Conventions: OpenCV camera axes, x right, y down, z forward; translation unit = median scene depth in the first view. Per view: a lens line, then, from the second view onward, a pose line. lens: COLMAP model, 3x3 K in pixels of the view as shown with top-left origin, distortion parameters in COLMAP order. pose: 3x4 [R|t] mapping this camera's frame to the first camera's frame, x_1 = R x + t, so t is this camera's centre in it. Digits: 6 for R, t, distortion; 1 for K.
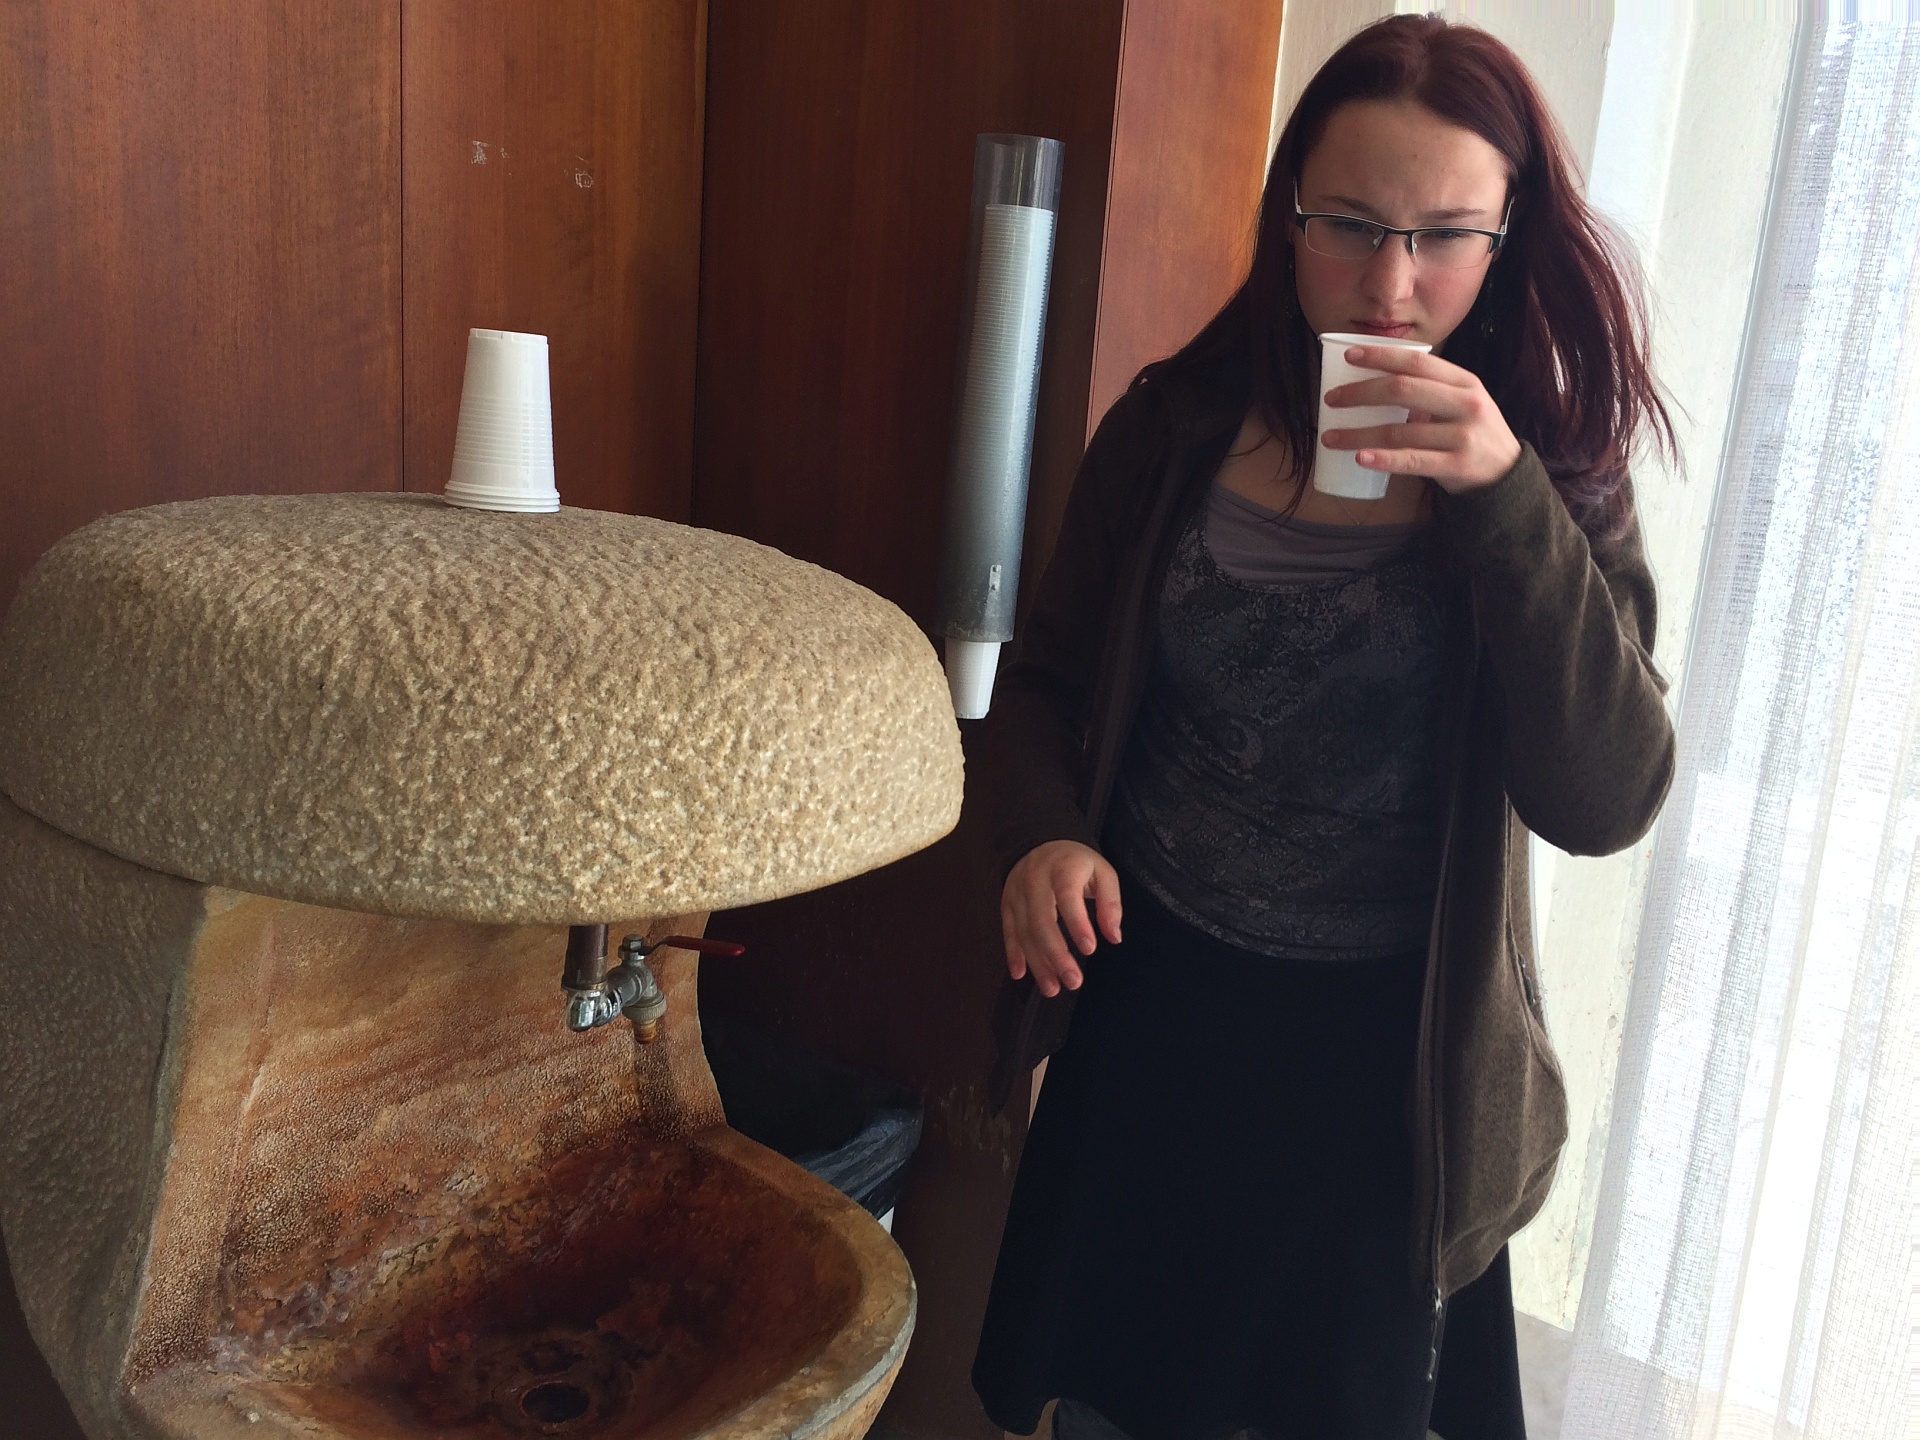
lens RADIAL K [[1615.2, 0, 967.0], [0, 1615.2, 709.5], [0, 0, 1]] dist [0.026285, -0.047785]
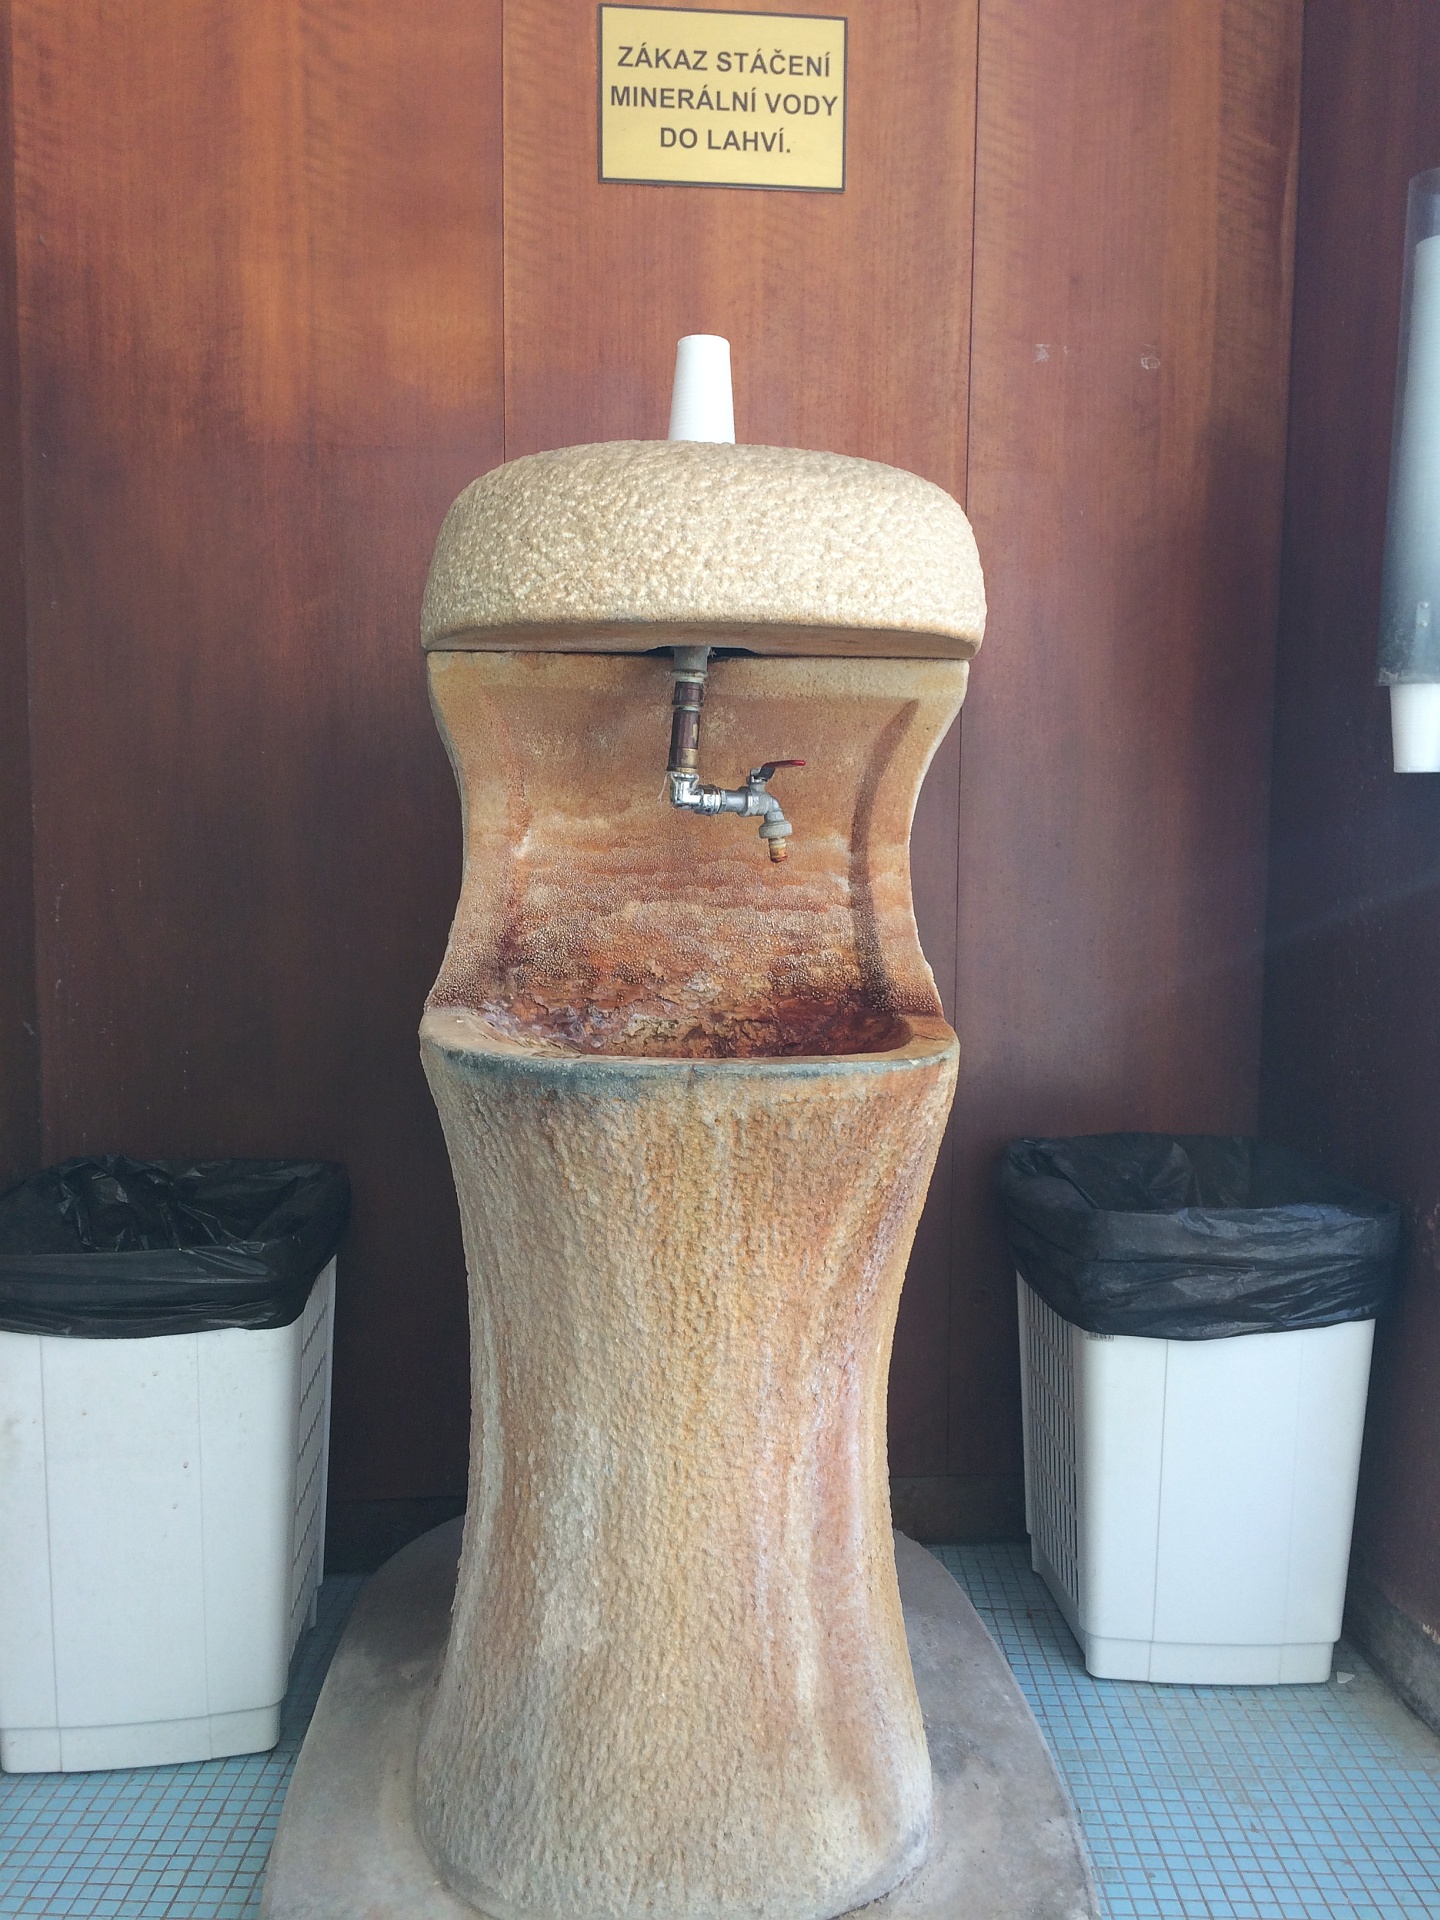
lens RADIAL K [[1615.2, 0, 720.5], [0, 1615.2, 968.2], [0, 0, 1]] dist [0.026285, -0.047785]
pose [[0.631414, -0.000250, -0.775446, 0.861331], [-0.123359, 0.987233, -0.100765, 0.471849], [0.765571, 0.159283, 0.623322, 0.189085]]
